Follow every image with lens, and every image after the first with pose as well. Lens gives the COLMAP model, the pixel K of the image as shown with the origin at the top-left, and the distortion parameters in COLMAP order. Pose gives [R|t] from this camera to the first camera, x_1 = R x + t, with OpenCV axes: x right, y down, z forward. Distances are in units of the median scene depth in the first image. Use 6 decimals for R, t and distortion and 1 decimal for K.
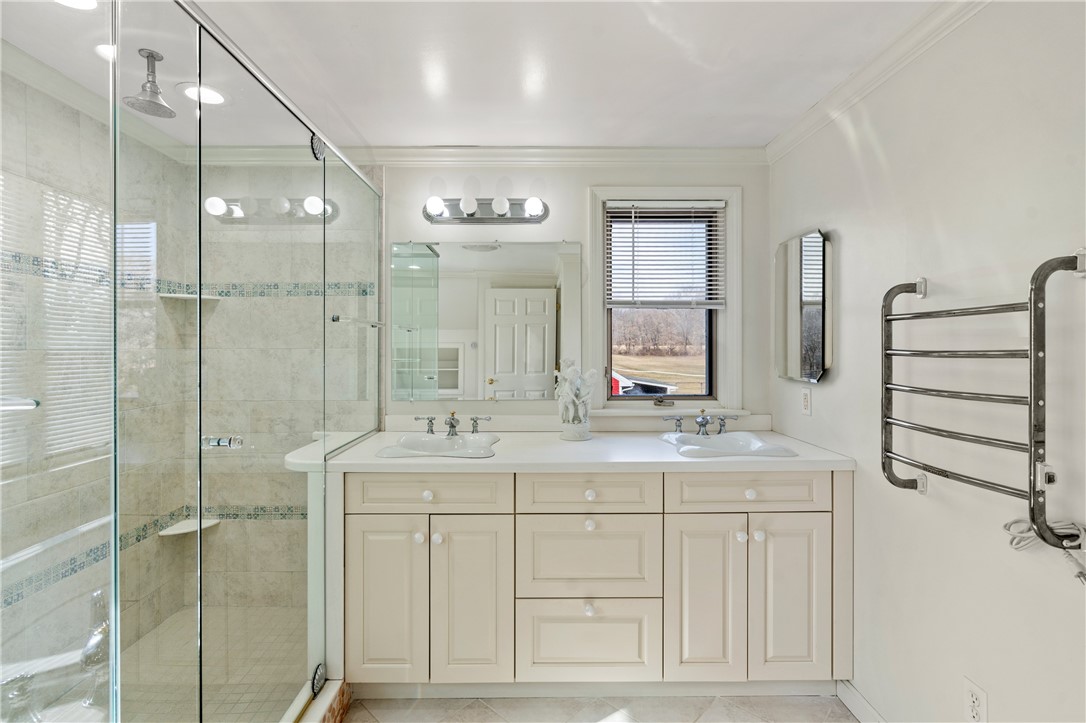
lens RADIAL K [[501.2, 0, 531.5], [0, 501.2, 343.3], [0, 0, 1]] dist [-0.003665, 0.002637]
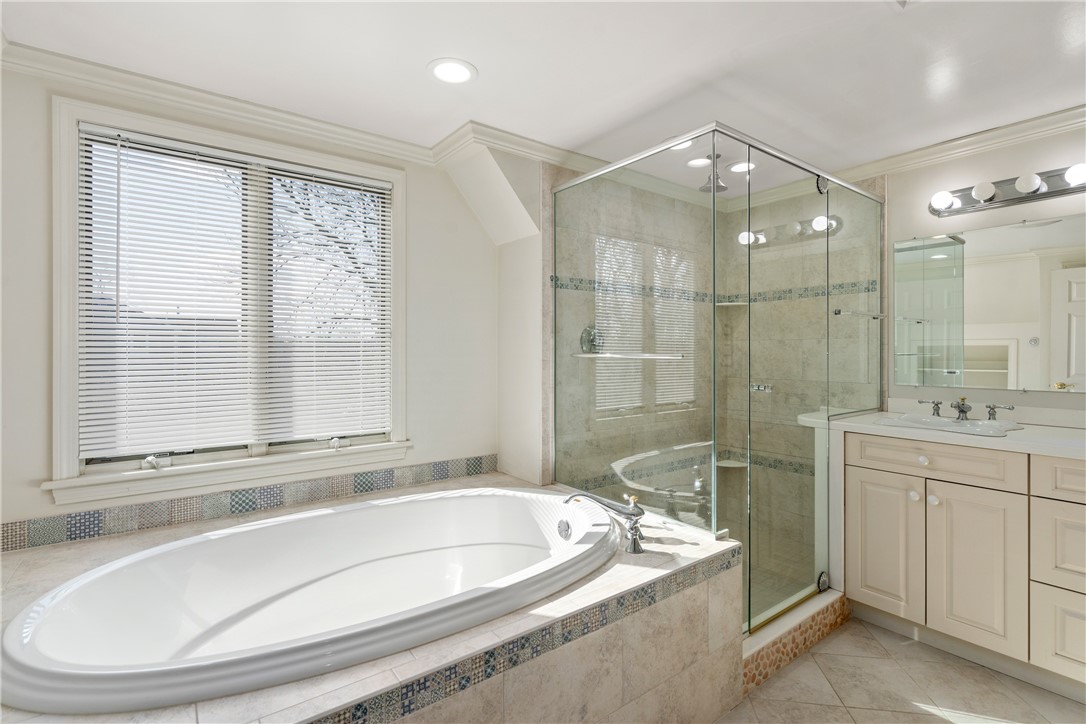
lens RADIAL K [[501.2, 0, 539.9], [0, 501.2, 352.6], [0, 0, 1]] dist [-0.003665, 0.002637]
pose [[0.598616, 0.002180, -0.801033, 0.141710], [0.003720, 0.999978, 0.005501, 0.035358], [0.801027, -0.006272, 0.598595, -0.298307]]
